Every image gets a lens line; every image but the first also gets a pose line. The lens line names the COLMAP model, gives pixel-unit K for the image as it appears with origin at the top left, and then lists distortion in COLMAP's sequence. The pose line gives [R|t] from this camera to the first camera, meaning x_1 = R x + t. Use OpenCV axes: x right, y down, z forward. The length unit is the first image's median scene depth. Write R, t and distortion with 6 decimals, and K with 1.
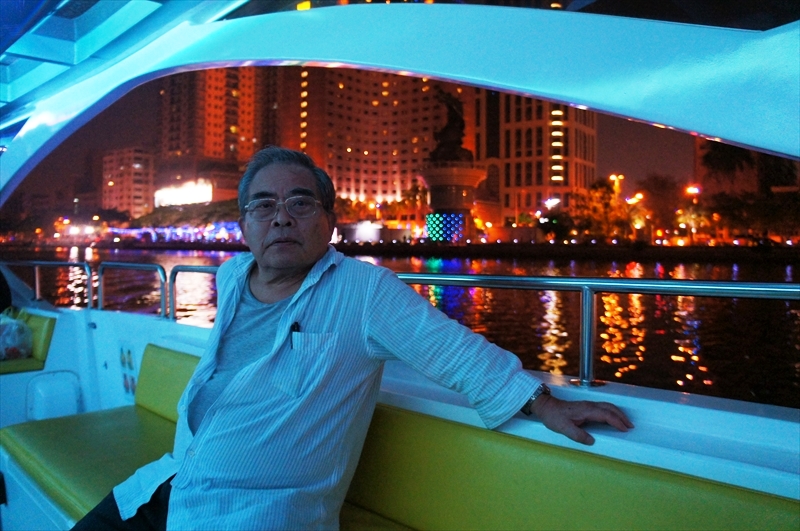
lens RADIAL K [[636.5, 0, 400.8], [0, 636.5, 270.1], [0, 0, 1]] dist [-0.150608, 0.038118]
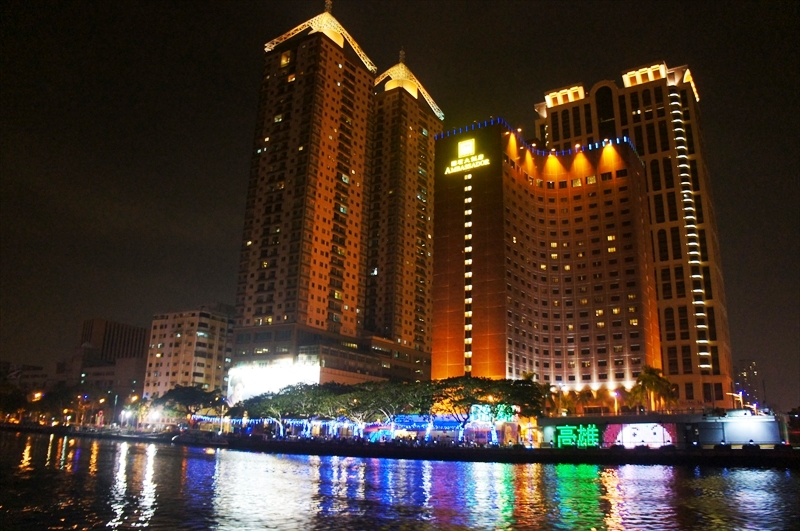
lens RADIAL K [[636.5, 0, 399.0], [0, 636.5, 264.0], [0, 0, 1]] dist [-0.150608, 0.038118]
pose [[0.997493, 0.038800, 0.059184, -0.245984], [-0.018466, 0.950036, -0.311594, -0.012896], [-0.068317, 0.309720, 0.948370, 0.224930]]
